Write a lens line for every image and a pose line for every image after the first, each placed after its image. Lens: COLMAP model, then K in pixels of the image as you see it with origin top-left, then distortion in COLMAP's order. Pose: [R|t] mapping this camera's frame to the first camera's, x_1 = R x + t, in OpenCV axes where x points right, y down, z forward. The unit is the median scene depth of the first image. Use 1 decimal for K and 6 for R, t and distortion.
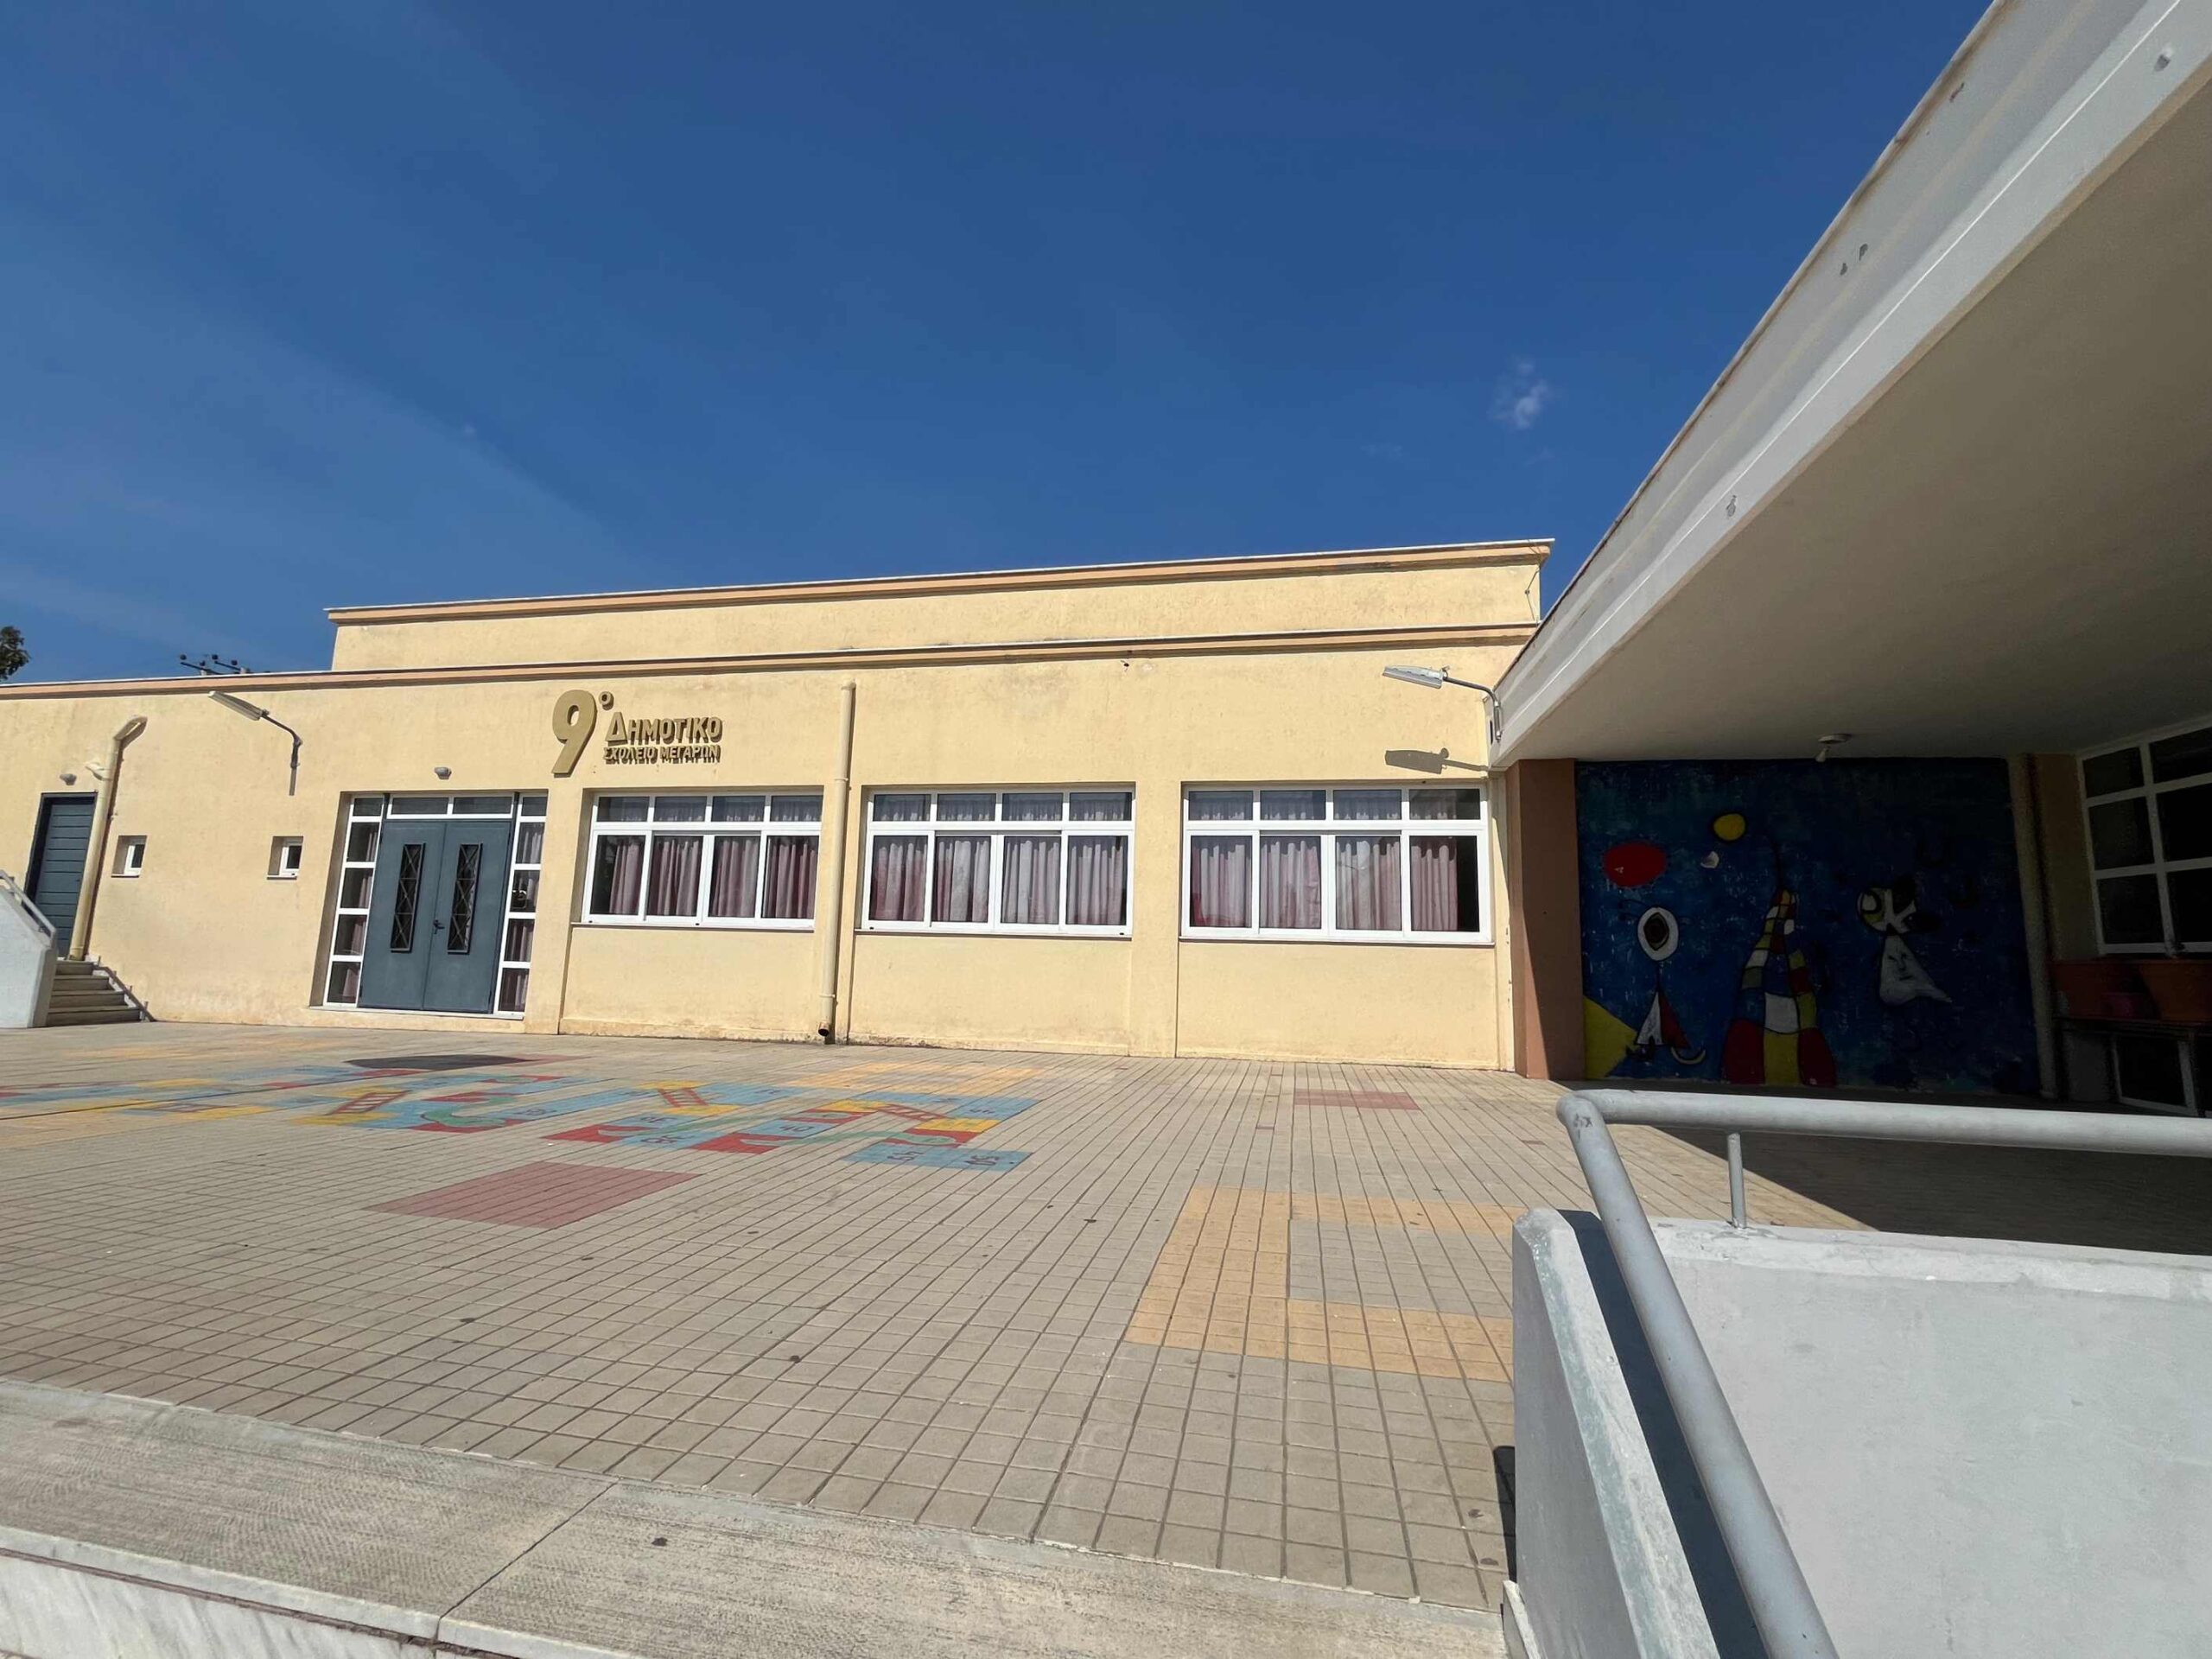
lens RADIAL K [[905.0, 0, 1114.8], [0, 905.0, 838.5], [0, 0, 1]] dist [-0.000729, 0.000012]
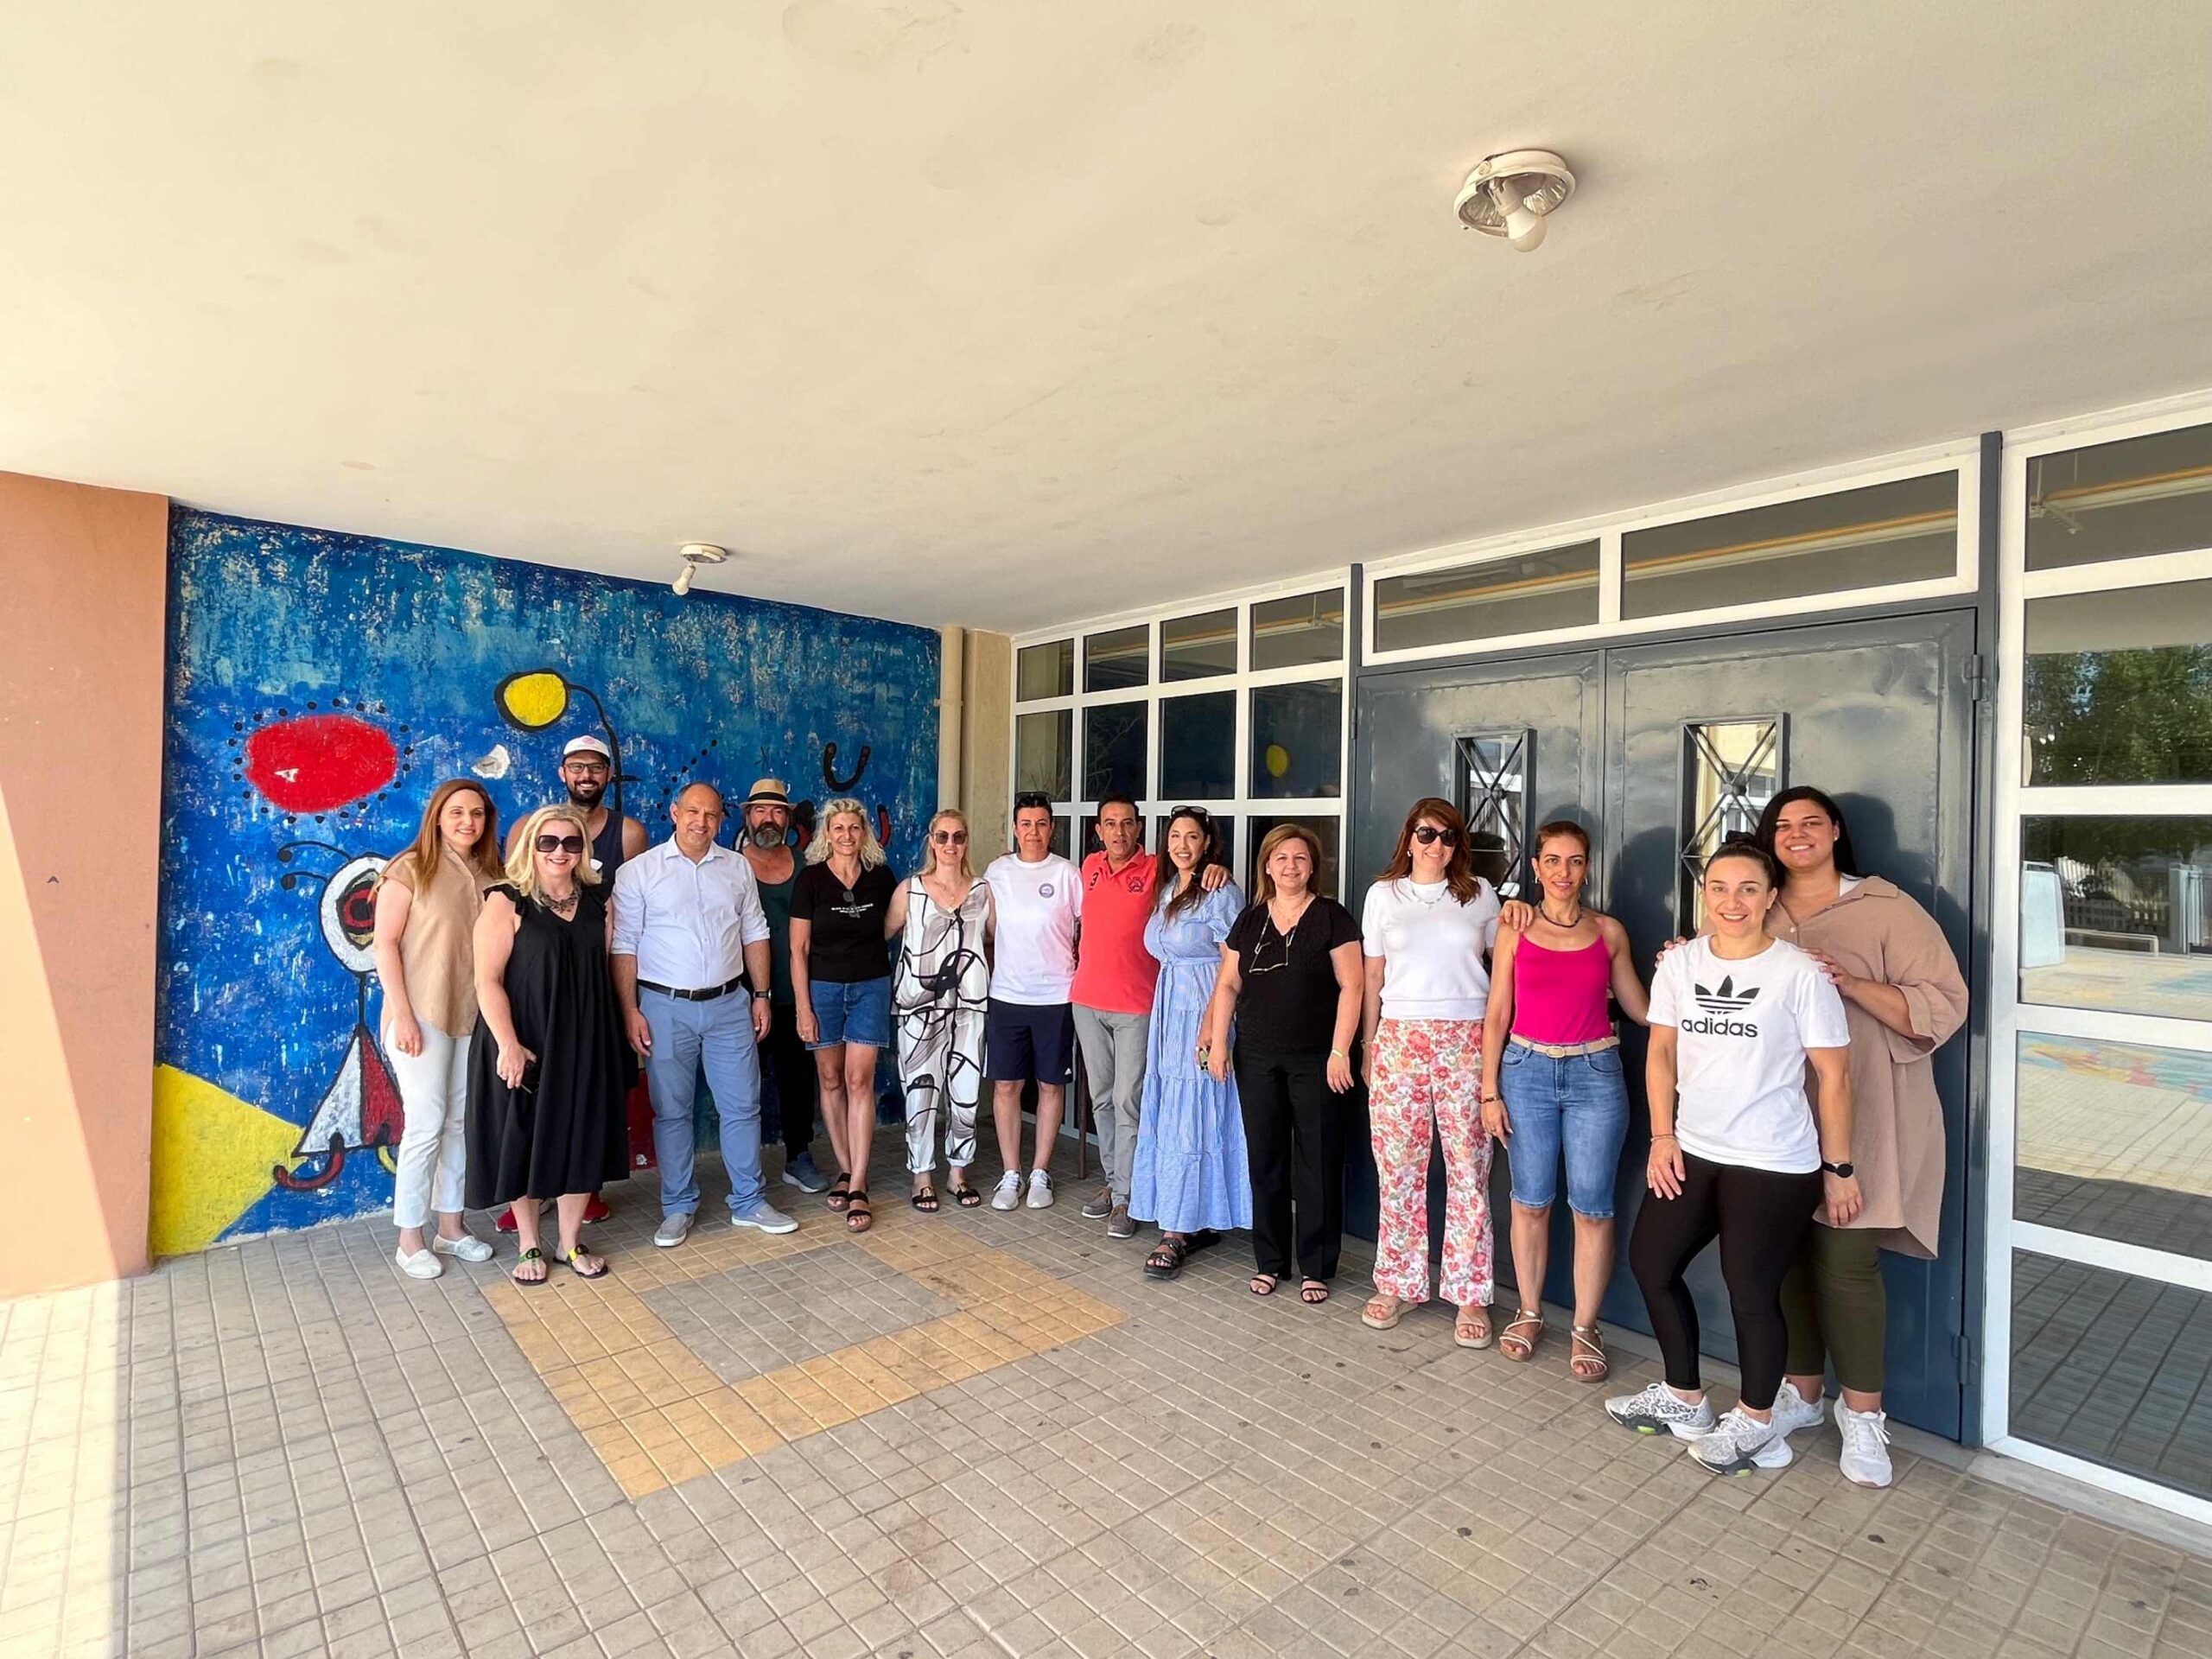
lens RADIAL K [[1129.8, 0, 1105.6], [0, 1129.8, 830.0], [0, 0, 1]] dist [0.003860, 0.000576]
pose [[0.616882, -0.012812, 0.786951, 0.374830], [-0.103474, 0.989869, 0.097228, -0.034651], [-0.780224, -0.141407, 0.609307, 0.349271]]
